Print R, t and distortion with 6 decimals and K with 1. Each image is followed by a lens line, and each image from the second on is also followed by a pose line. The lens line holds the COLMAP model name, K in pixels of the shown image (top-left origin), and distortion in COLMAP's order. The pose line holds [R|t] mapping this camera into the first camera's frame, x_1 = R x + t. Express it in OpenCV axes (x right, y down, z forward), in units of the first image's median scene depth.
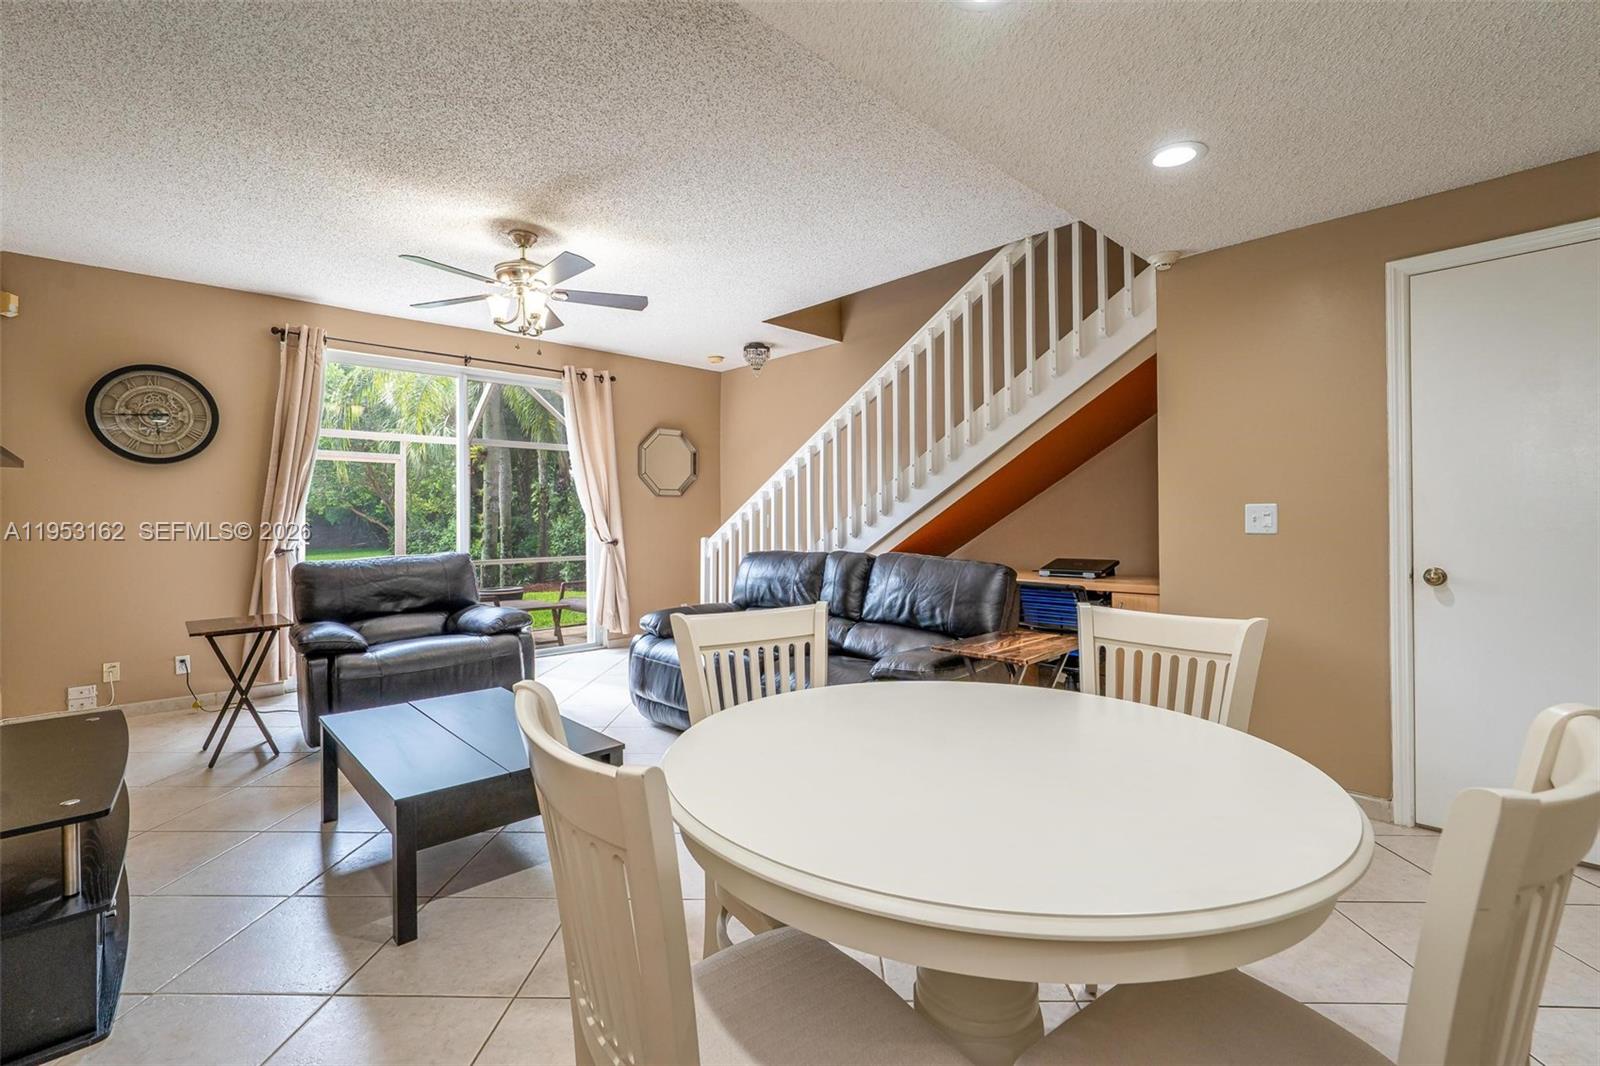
lens RADIAL K [[727.5, 0, 812.6], [0, 727.5, 529.3], [0, 0, 1]] dist [-0.000423, 0.001313]
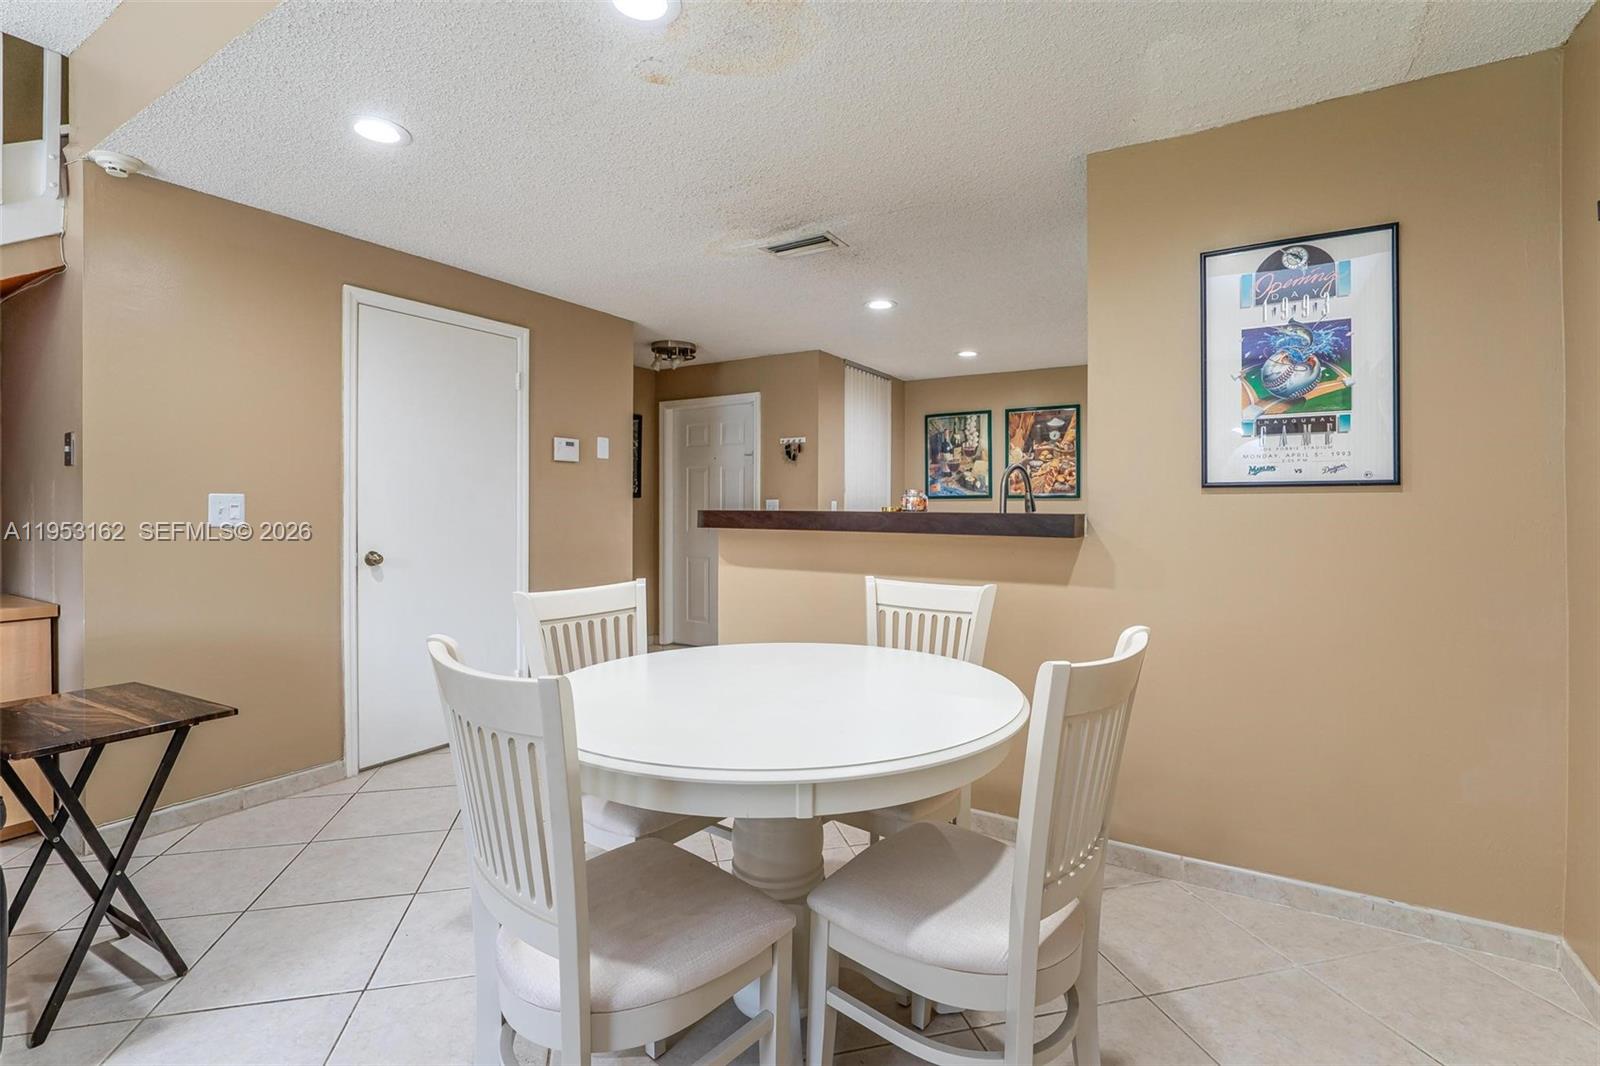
lens RADIAL K [[727.5, 0, 829.3], [0, 727.5, 510.1], [0, 0, 1]] dist [-0.000423, 0.001313]
pose [[-0.263940, 0.003987, 0.964531, -0.232054], [0.005575, 0.999981, -0.002608, -0.003909], [-0.964523, 0.004689, -0.263957, 0.261605]]
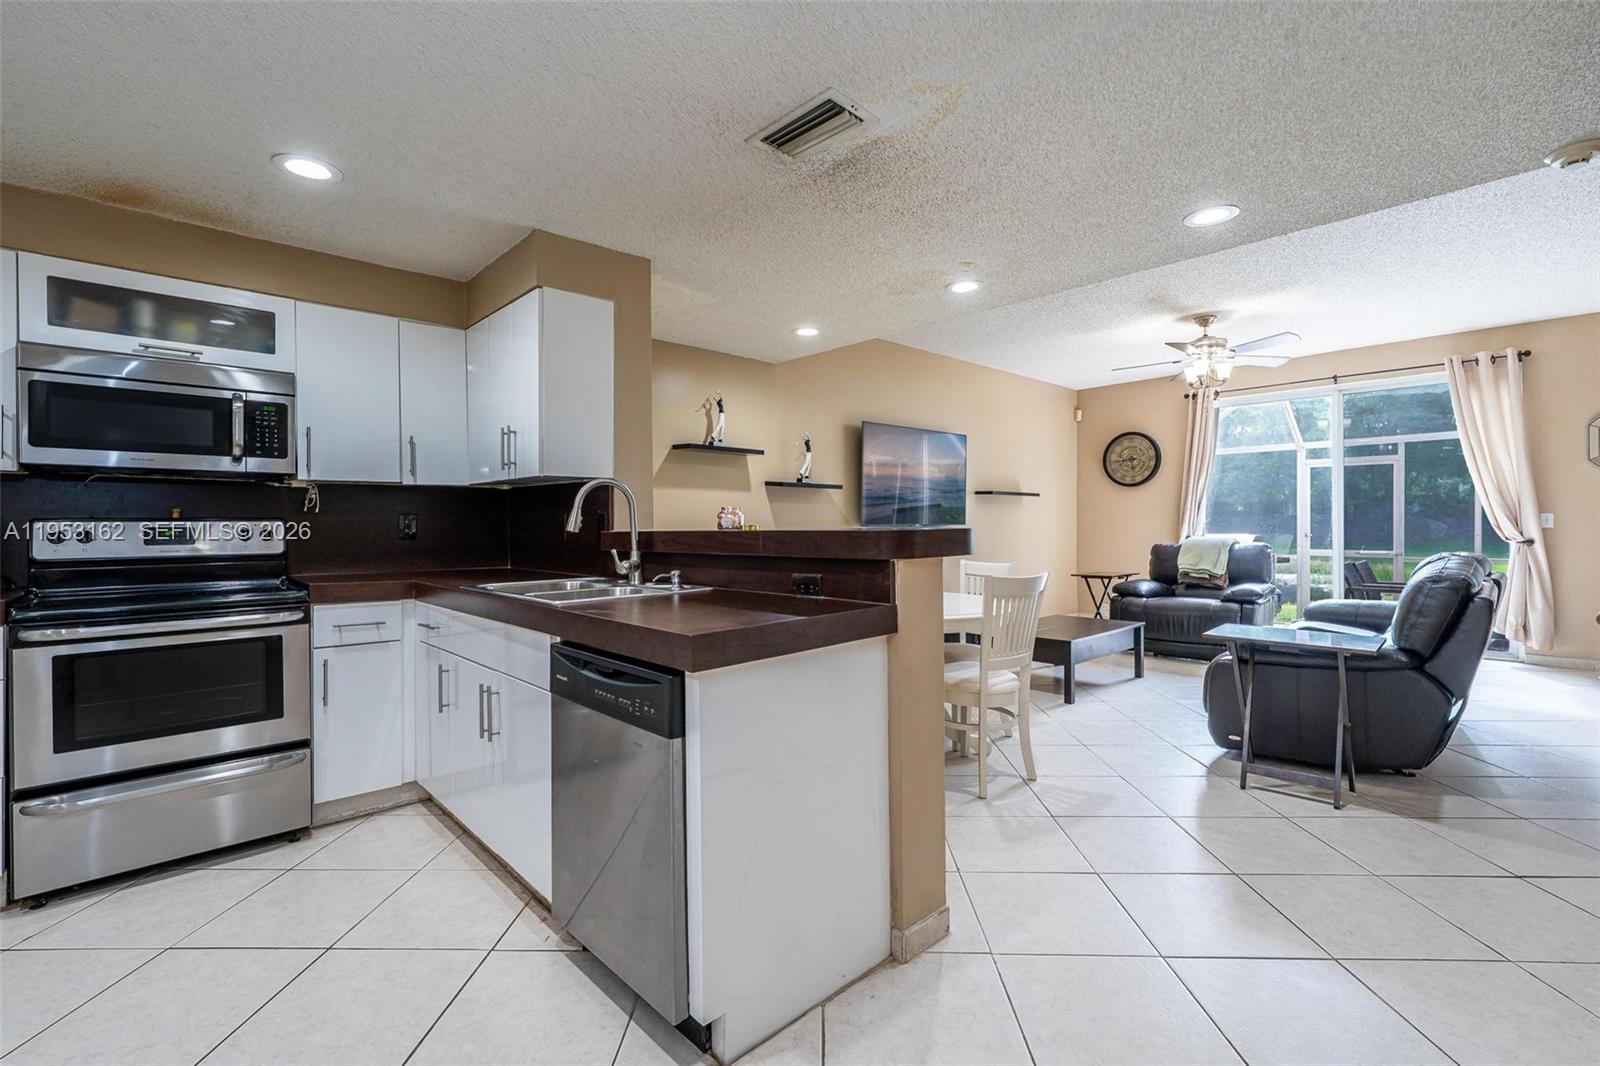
lens RADIAL K [[727.5, 0, 789.9], [0, 727.5, 523.4], [0, 0, 1]] dist [-0.000423, 0.001313]
pose [[-0.019186, 0.010140, -0.999765, 0.701277], [-0.001828, 0.999947, 0.010177, -0.012967], [0.999814, 0.002023, -0.019166, 0.155055]]
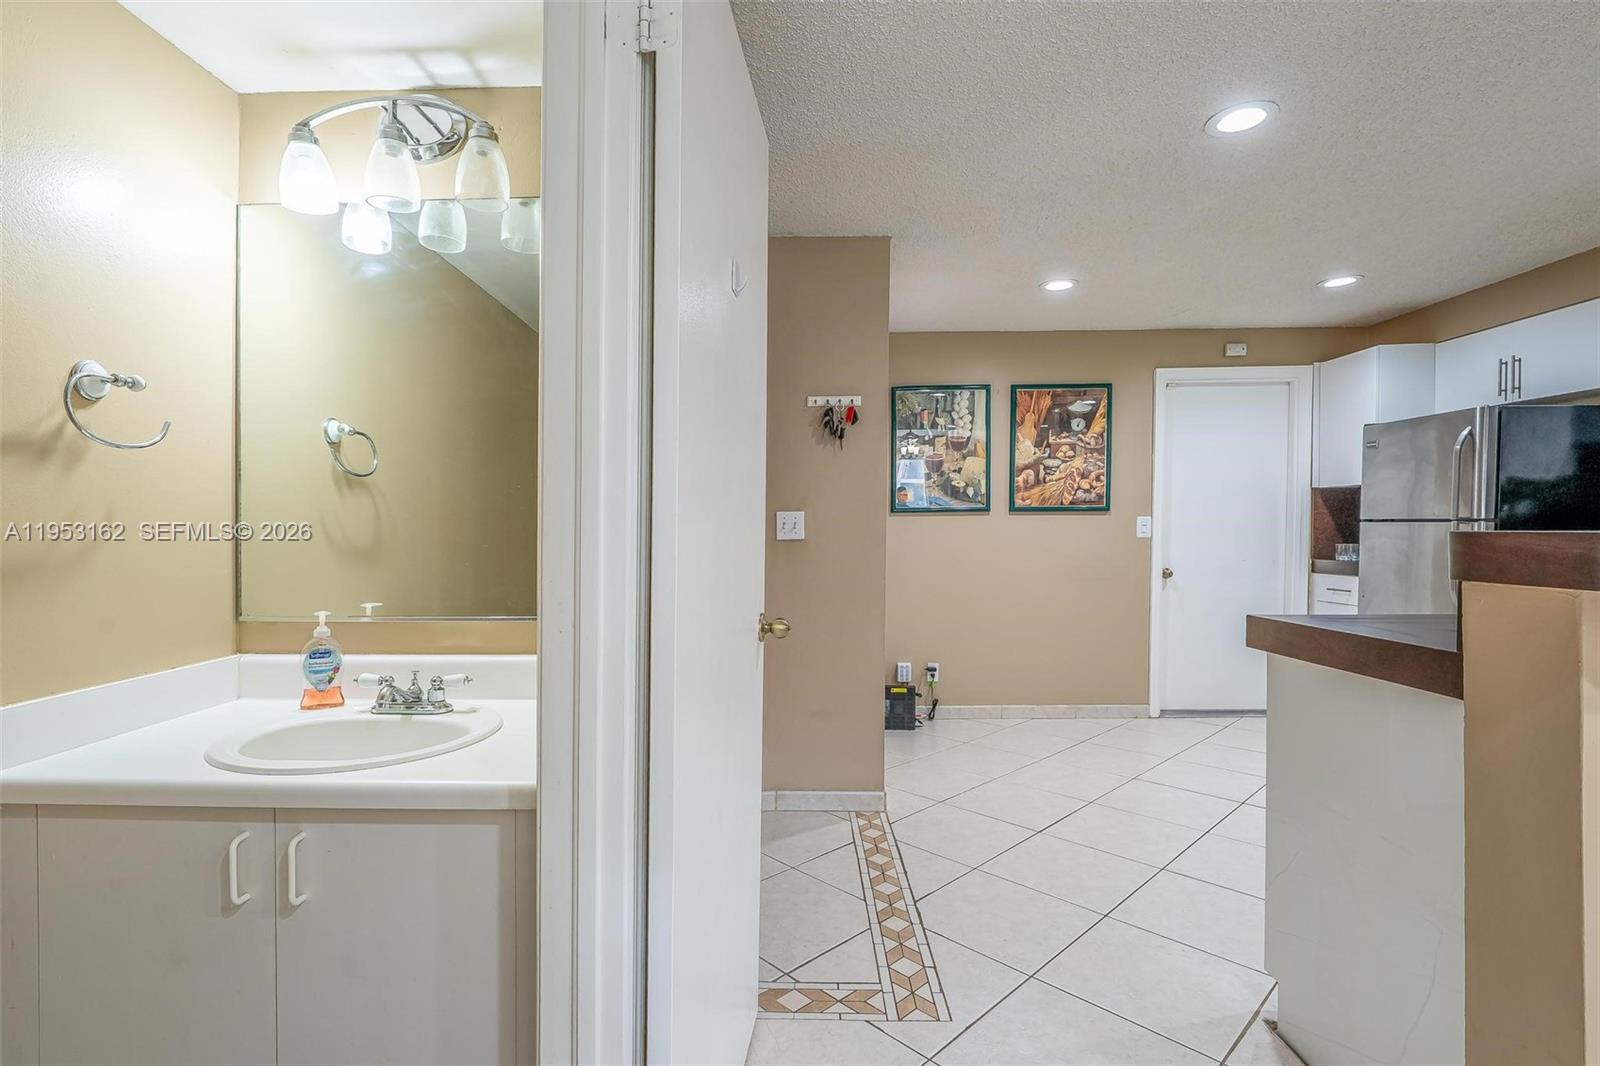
lens RADIAL K [[777.4, 0, 783.1], [0, 777.4, 560.1], [0, 0, 1]] dist [-0.018602, 0.005271]
pose [[-0.713845, -0.014562, 0.700152, 0.358844], [0.019175, 0.999002, 0.040328, -0.009634], [-0.700041, 0.042213, -0.712854, 0.479136]]
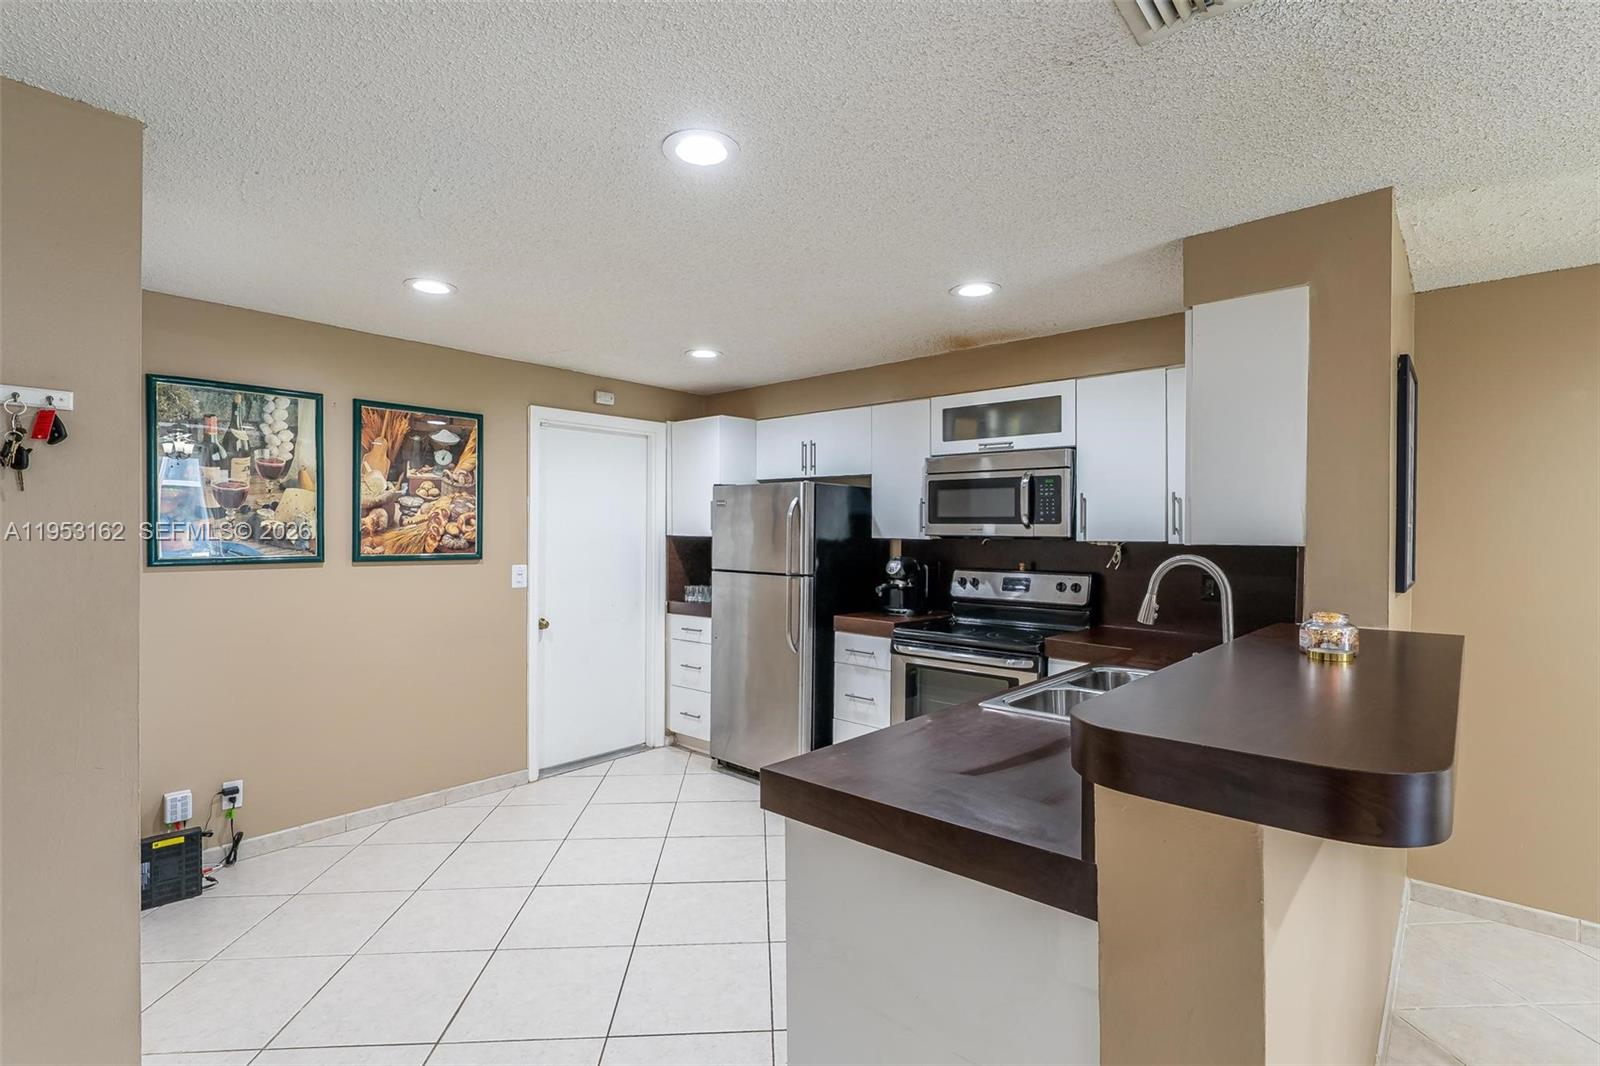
lens RADIAL K [[727.5, 0, 810.0], [0, 727.5, 553.3], [0, 0, 1]] dist [-0.000423, 0.001313]
pose [[-0.994704, 0.007168, -0.102526, 0.455129], [0.003767, 0.999437, 0.033328, -0.049541], [0.102707, 0.032766, -0.994172, 0.351055]]
